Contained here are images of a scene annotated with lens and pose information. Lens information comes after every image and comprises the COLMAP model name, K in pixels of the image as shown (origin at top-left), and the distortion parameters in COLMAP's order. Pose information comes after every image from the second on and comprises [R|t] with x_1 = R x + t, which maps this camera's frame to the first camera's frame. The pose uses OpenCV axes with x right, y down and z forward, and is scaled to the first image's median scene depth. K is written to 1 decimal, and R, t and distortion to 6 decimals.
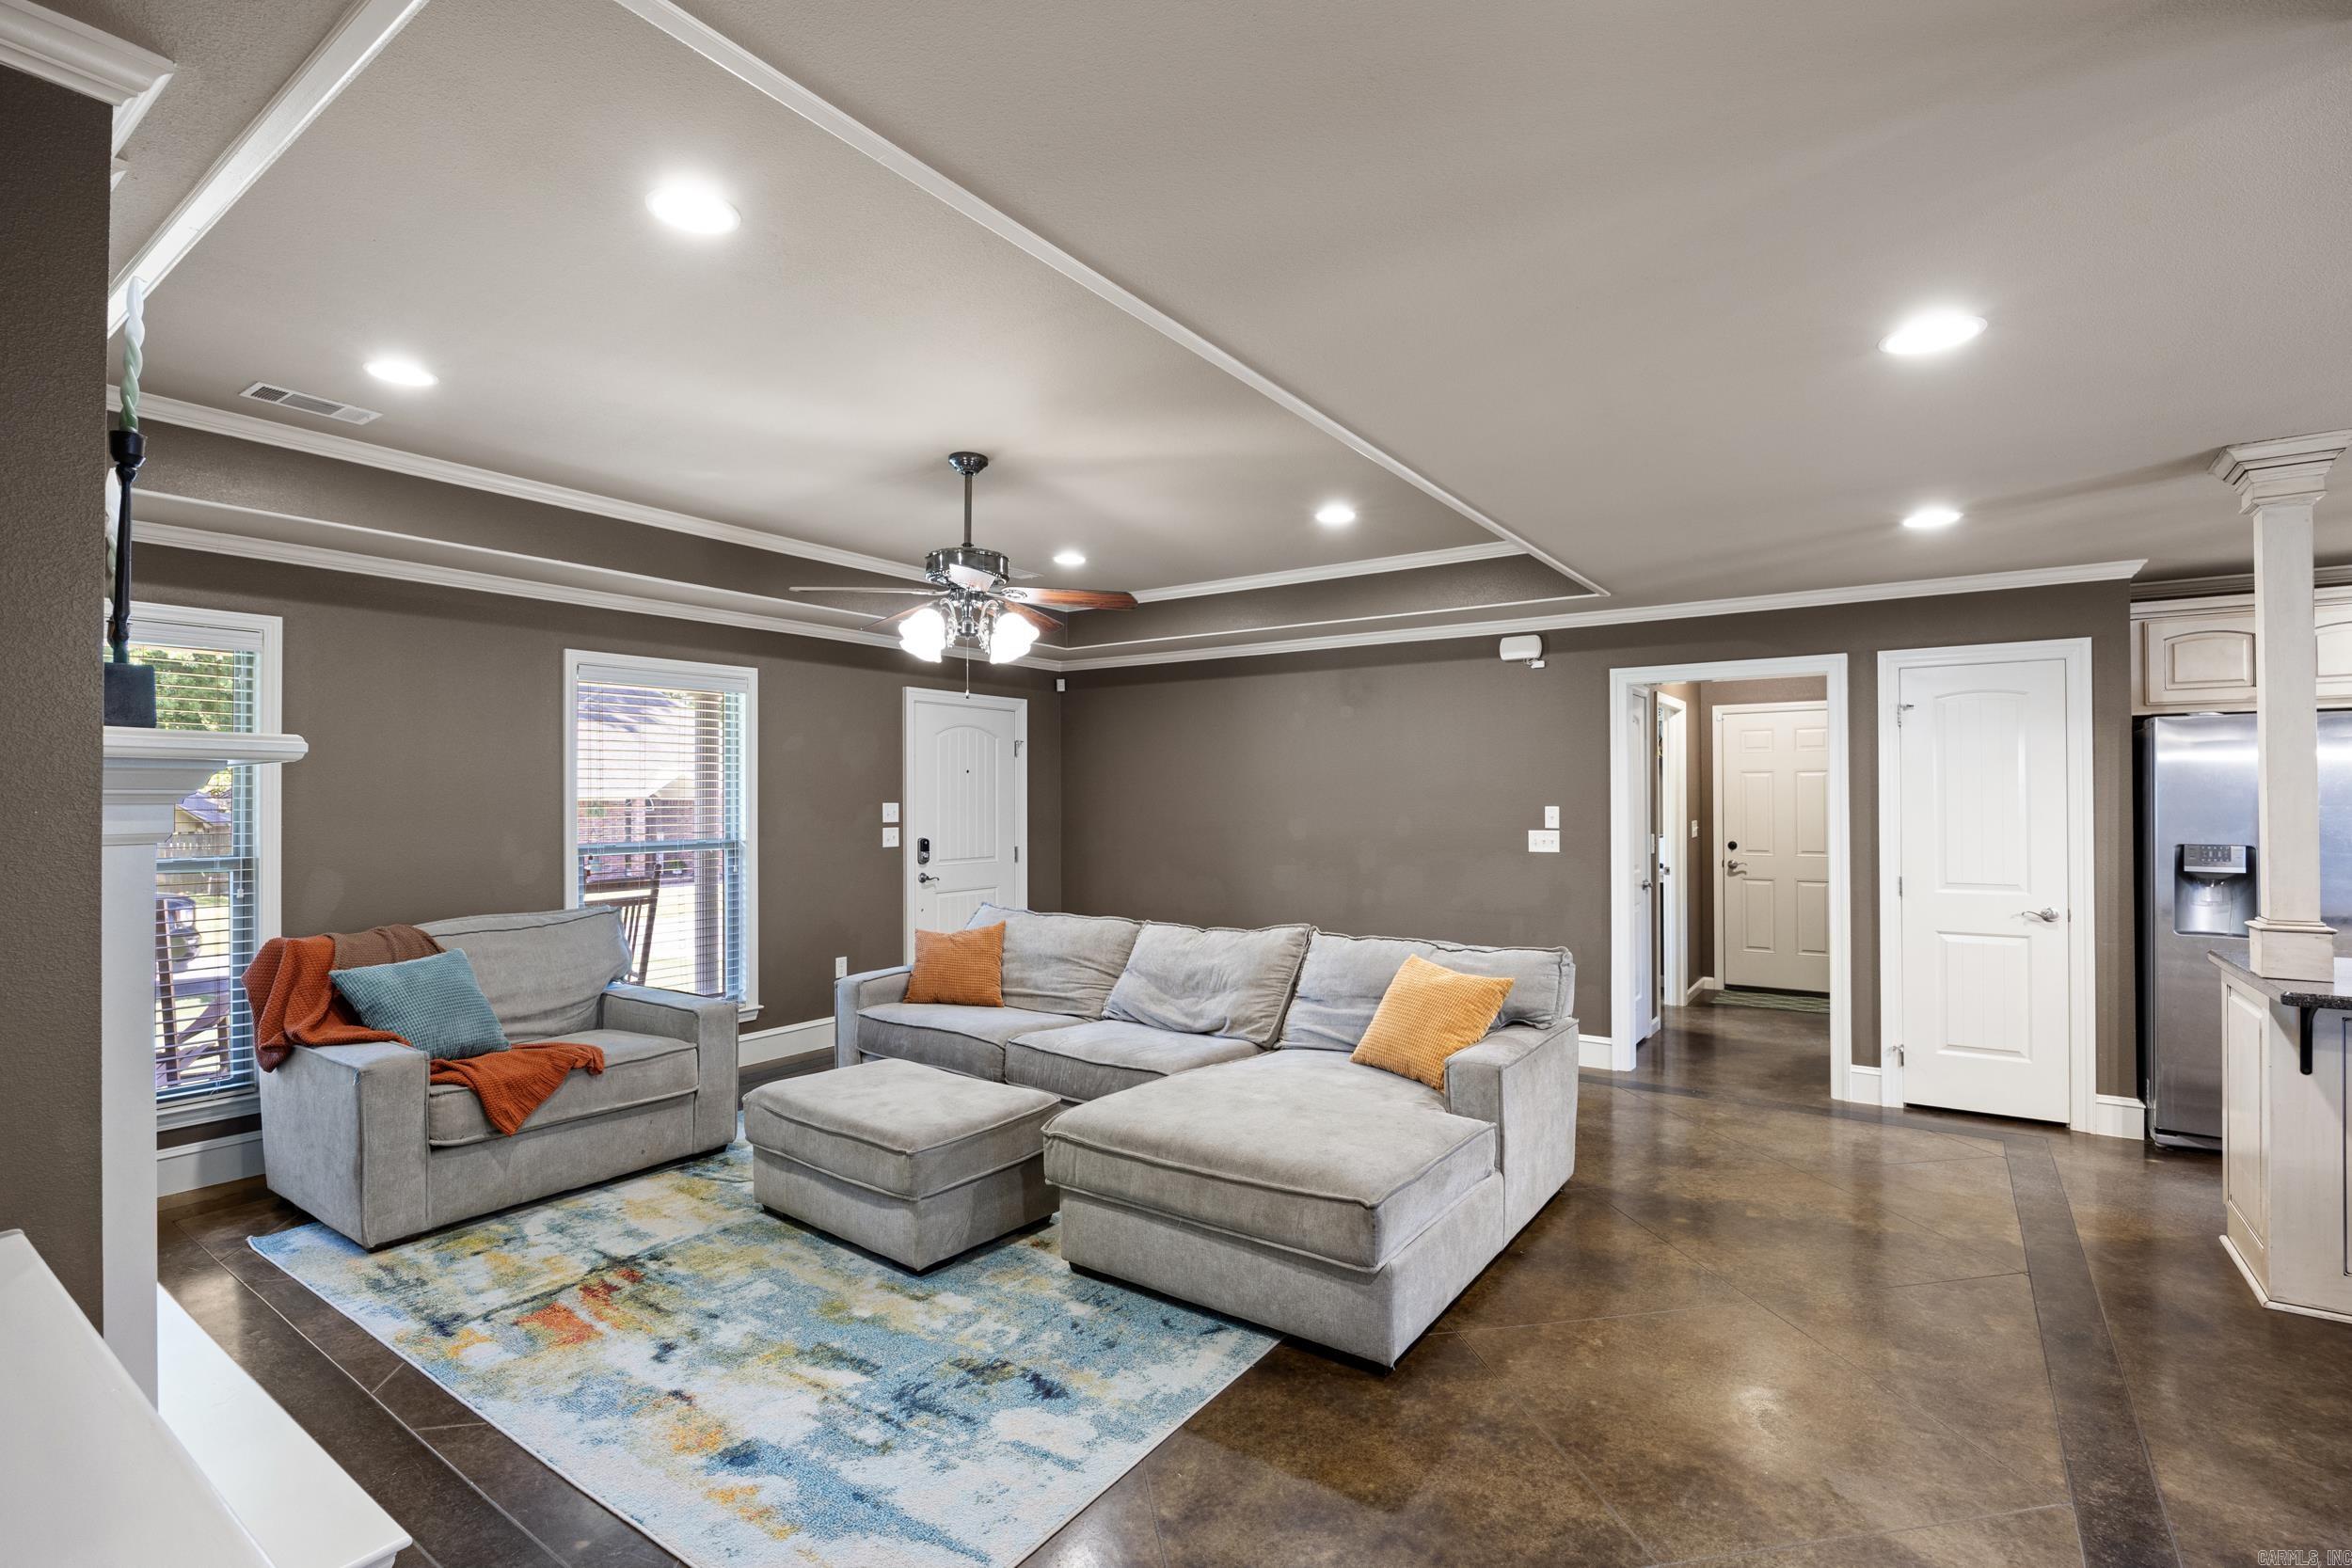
lens RADIAL K [[1067.4, 0, 1177.3], [0, 1067.4, 787.5], [0, 0, 1]] dist [-0.002874, -0.000451]
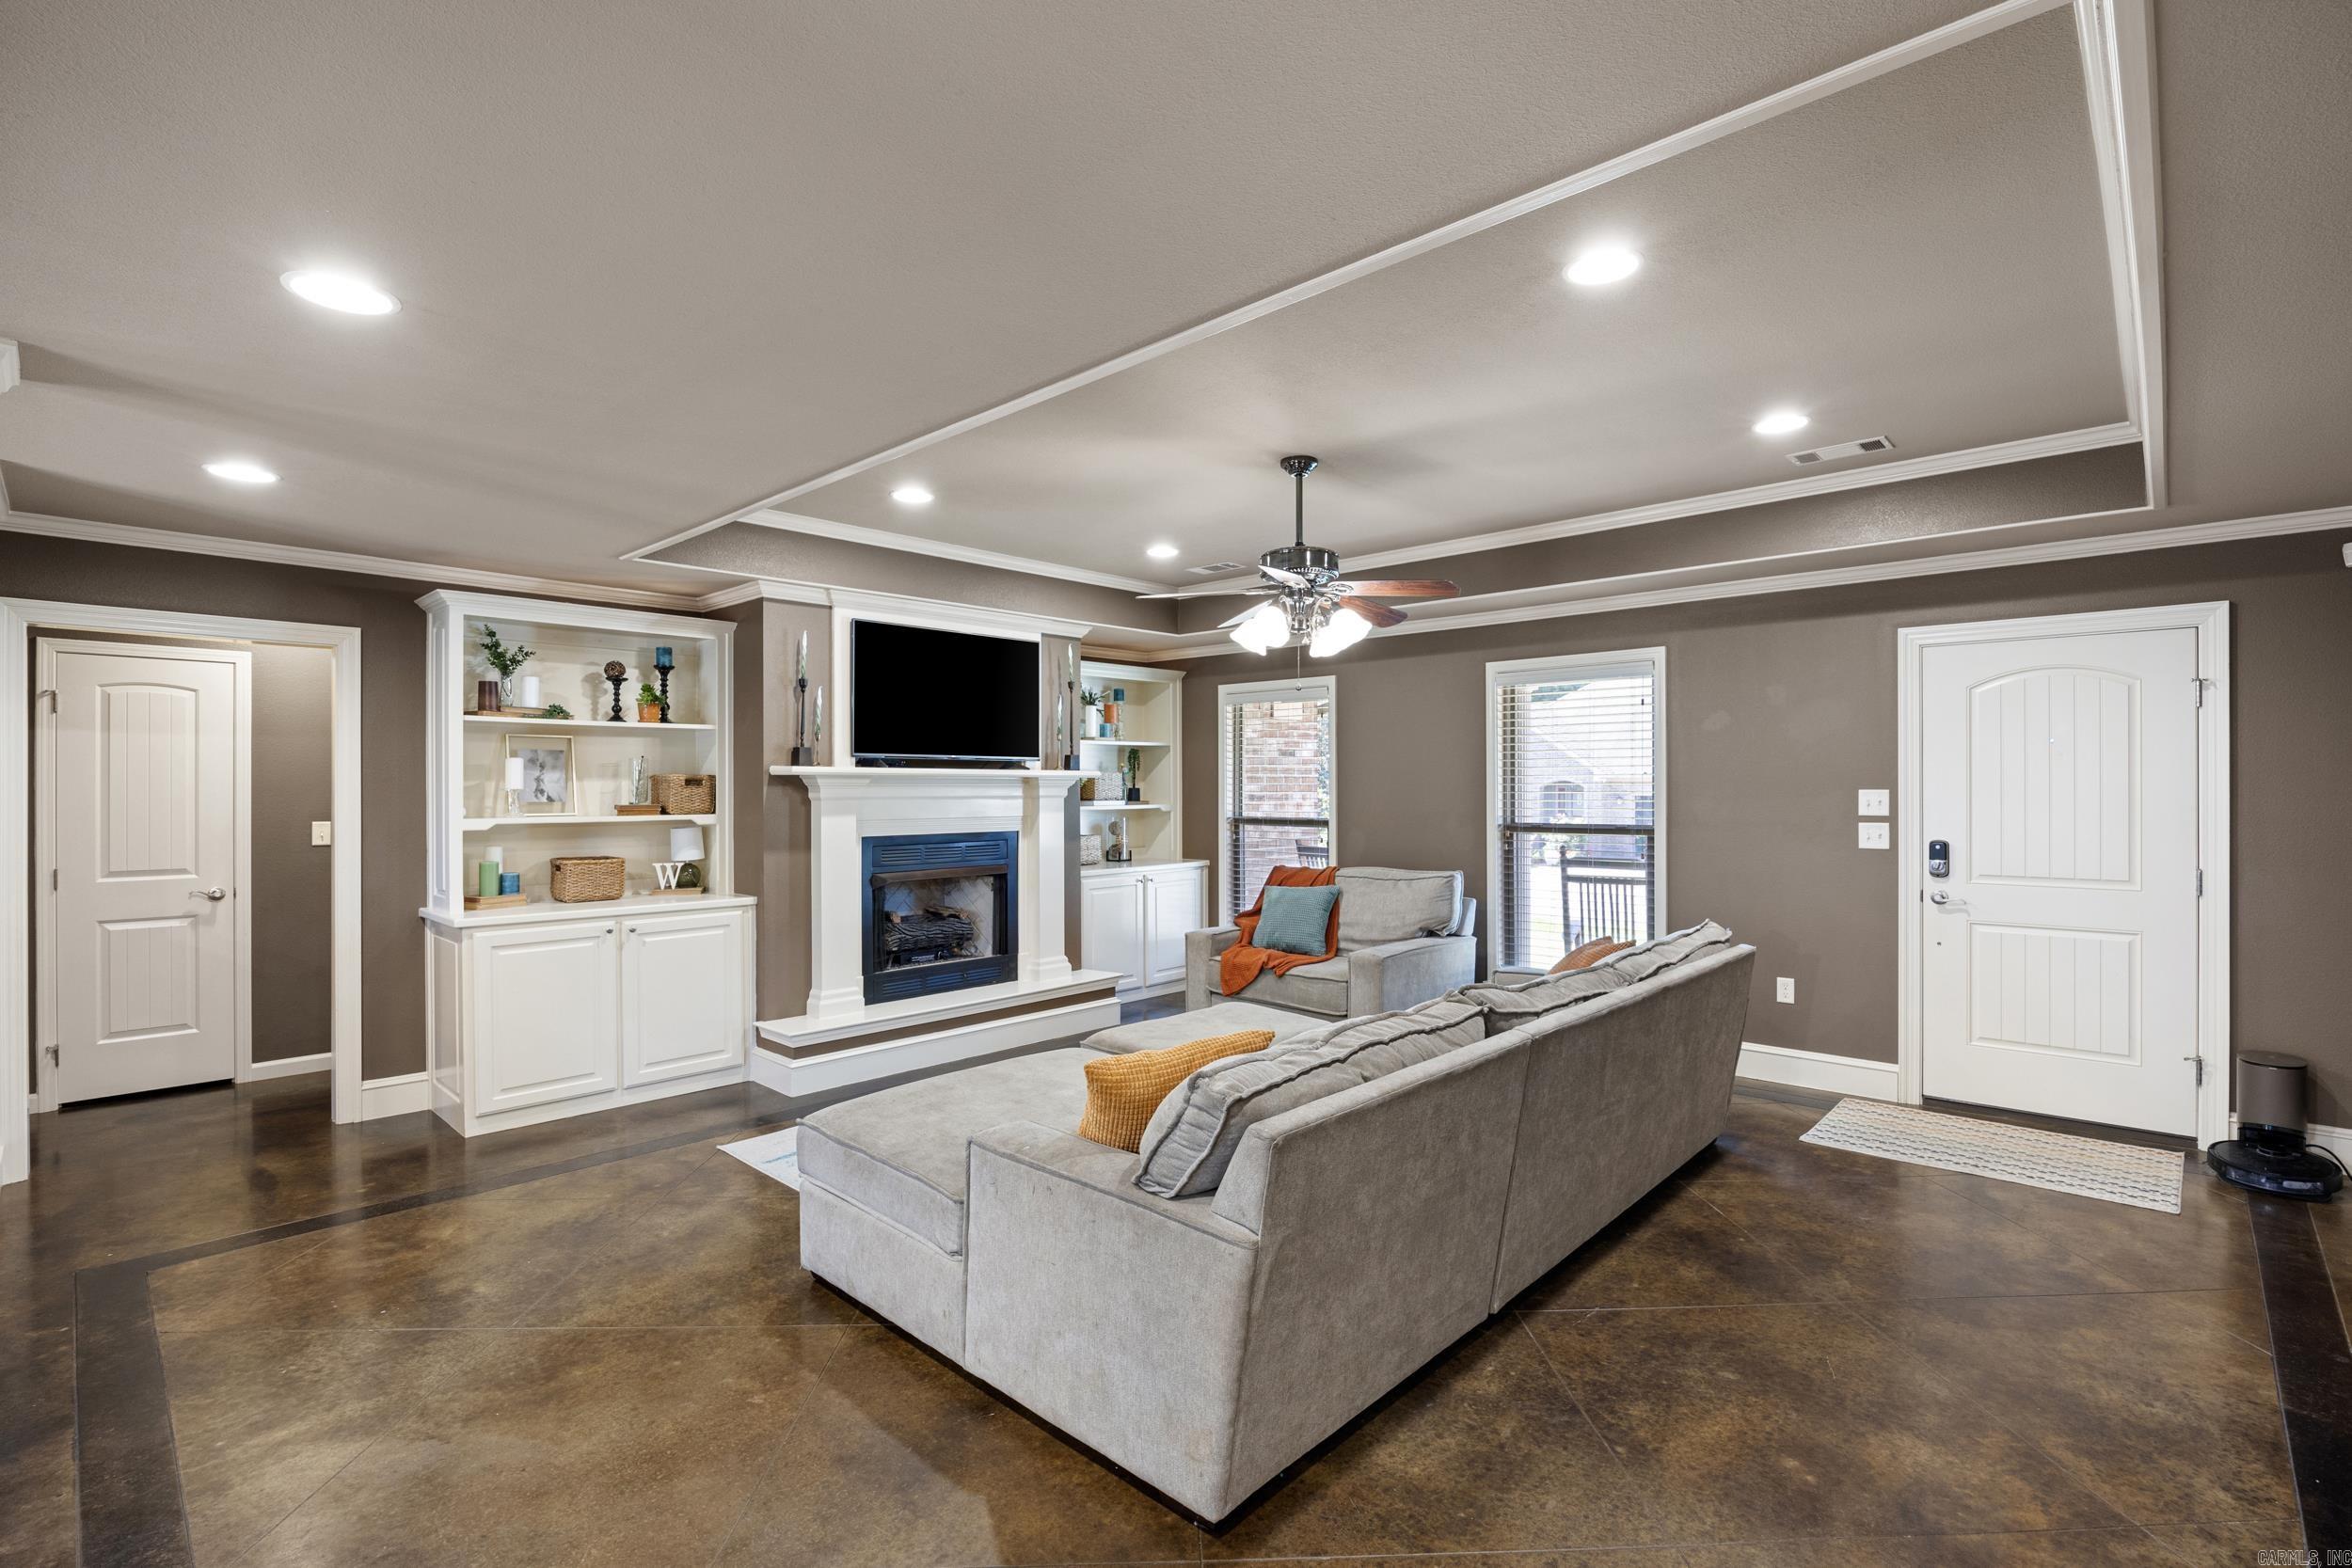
lens RADIAL K [[1077.2, 0, 1219.9], [0, 1077.2, 778.9], [0, 0, 1]] dist [-0.019372, -0.000004]
pose [[-0.129025, -0.001736, -0.991640, 0.744952], [0.014492, 0.999888, -0.003636, 0.004470], [0.991535, -0.014840, -0.128985, 0.914249]]
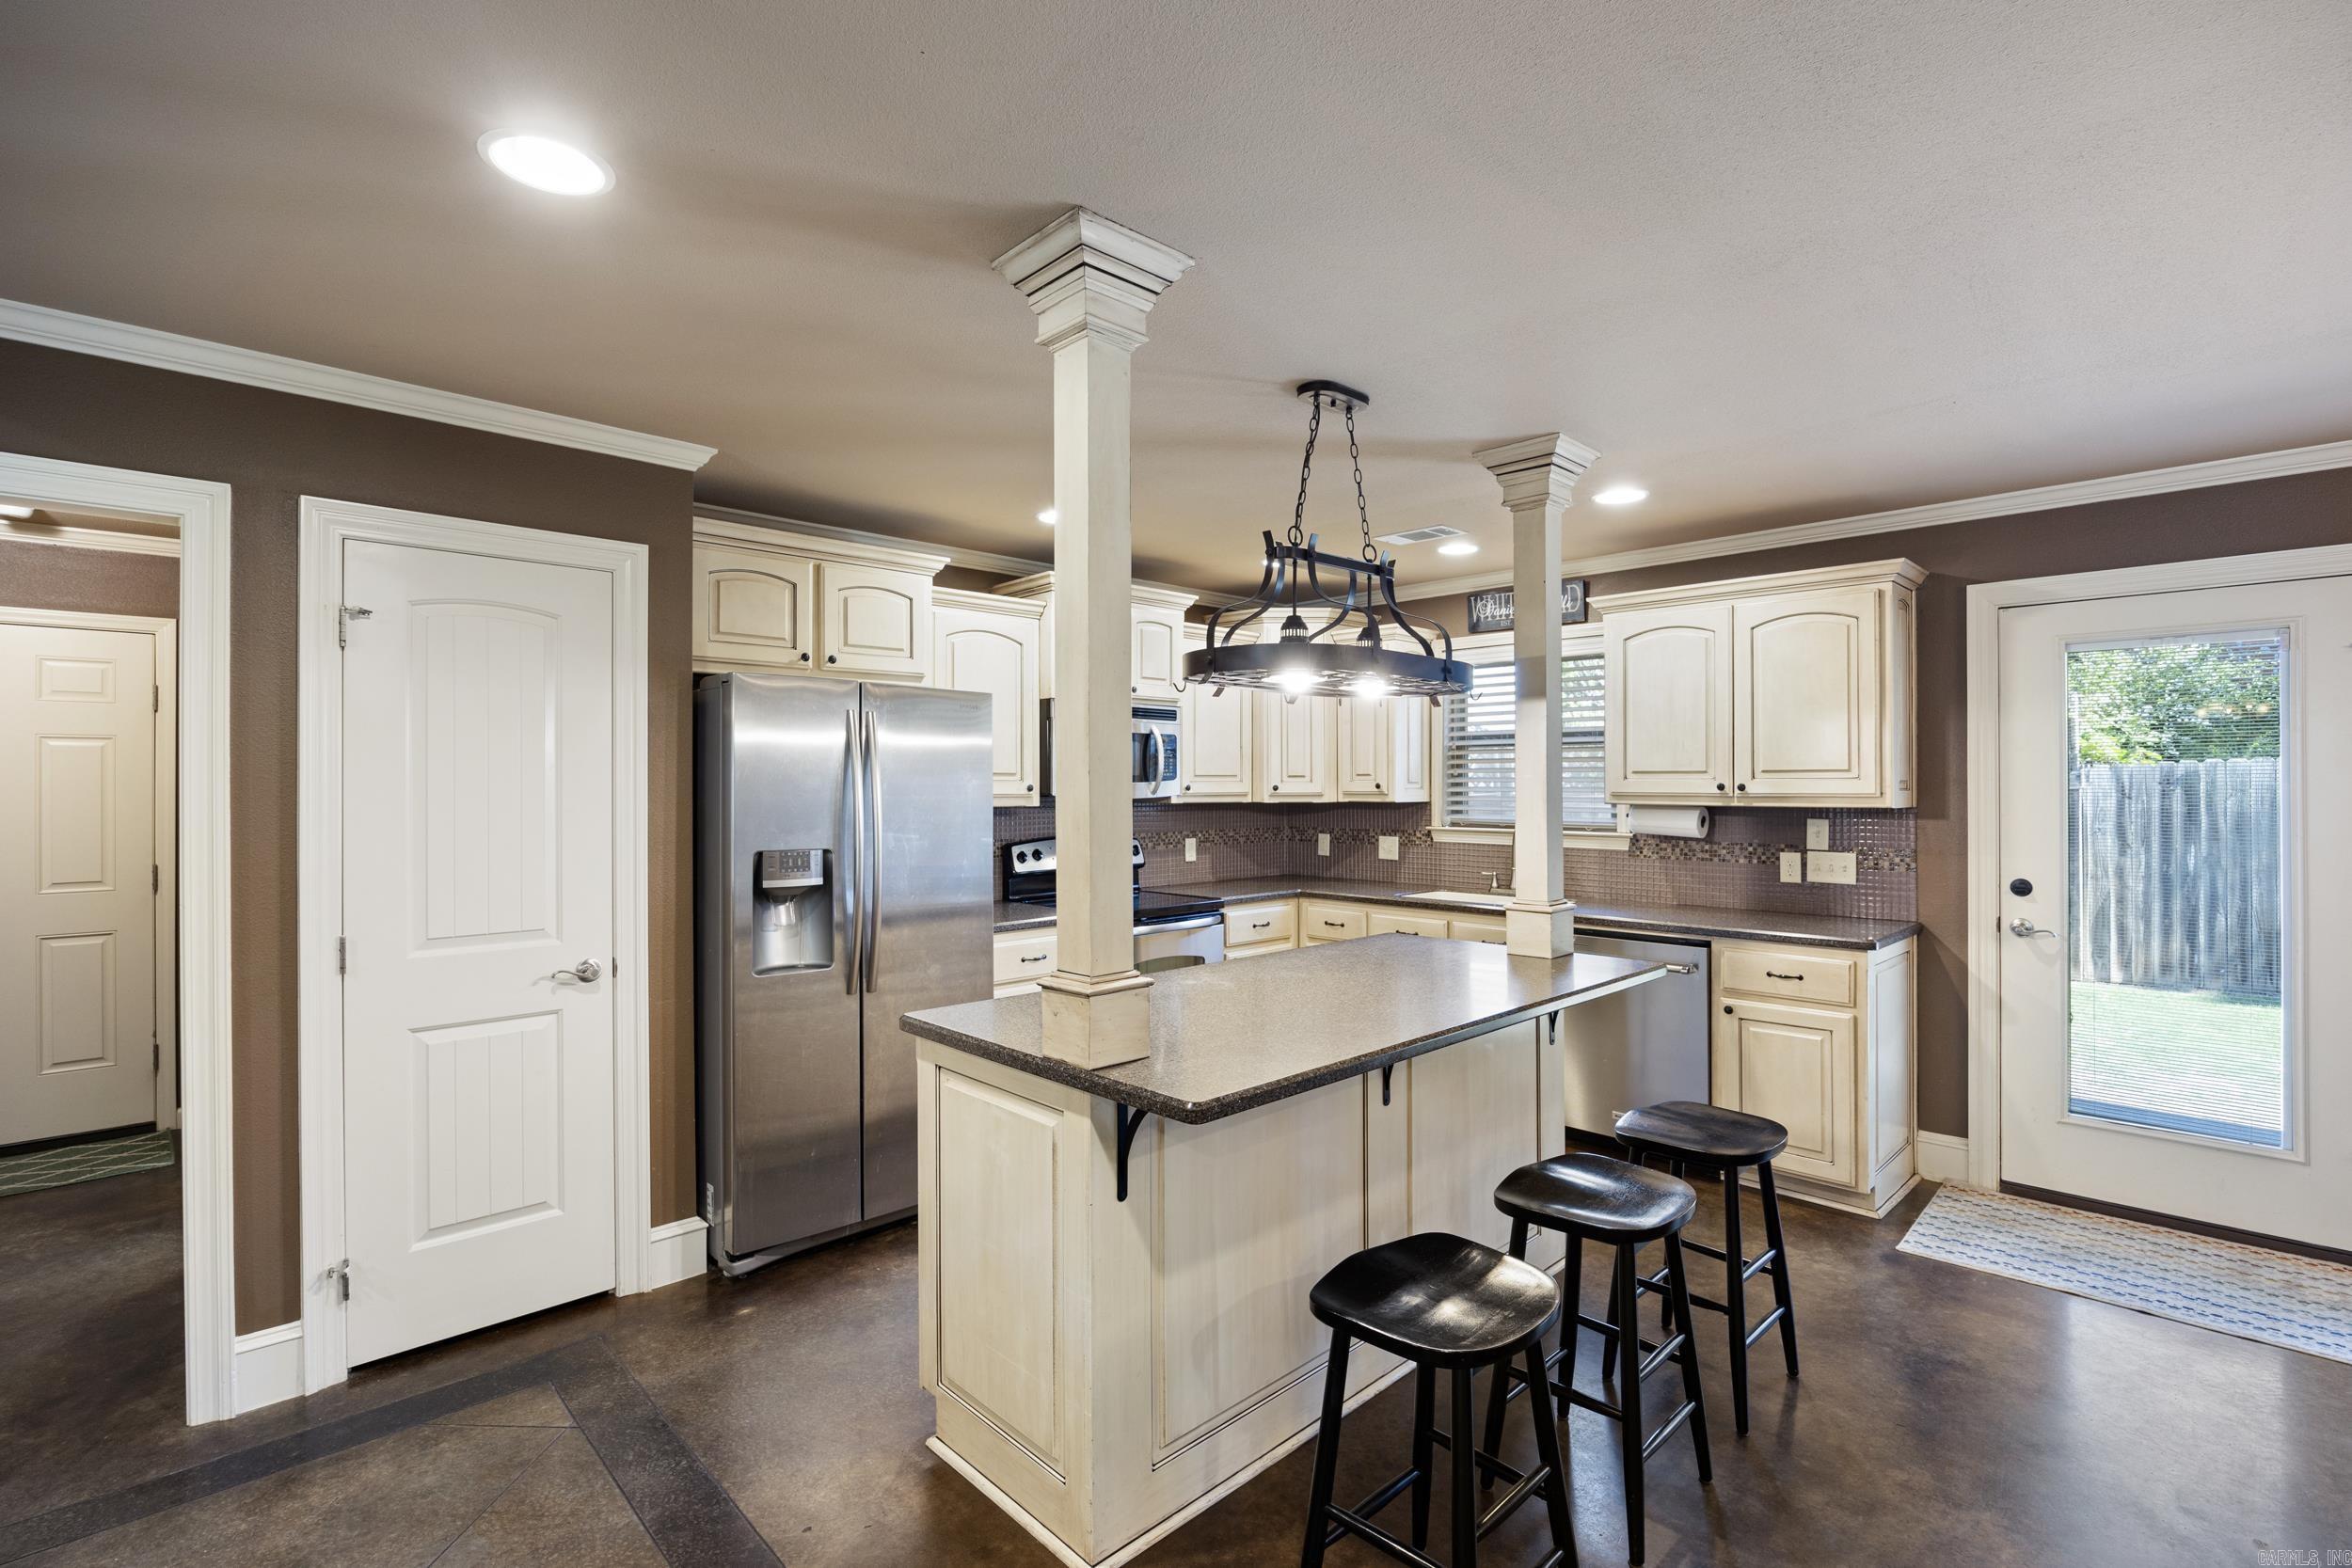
lens RADIAL K [[1067.4, 0, 1177.3], [0, 1067.4, 787.5], [0, 0, 1]] dist [-0.002874, -0.000451]
pose [[0.190624, -0.002047, 0.981661, 0.259462], [-0.011289, 0.999927, 0.004277, 0.003505], [-0.981598, -0.011897, 0.190587, 0.530388]]
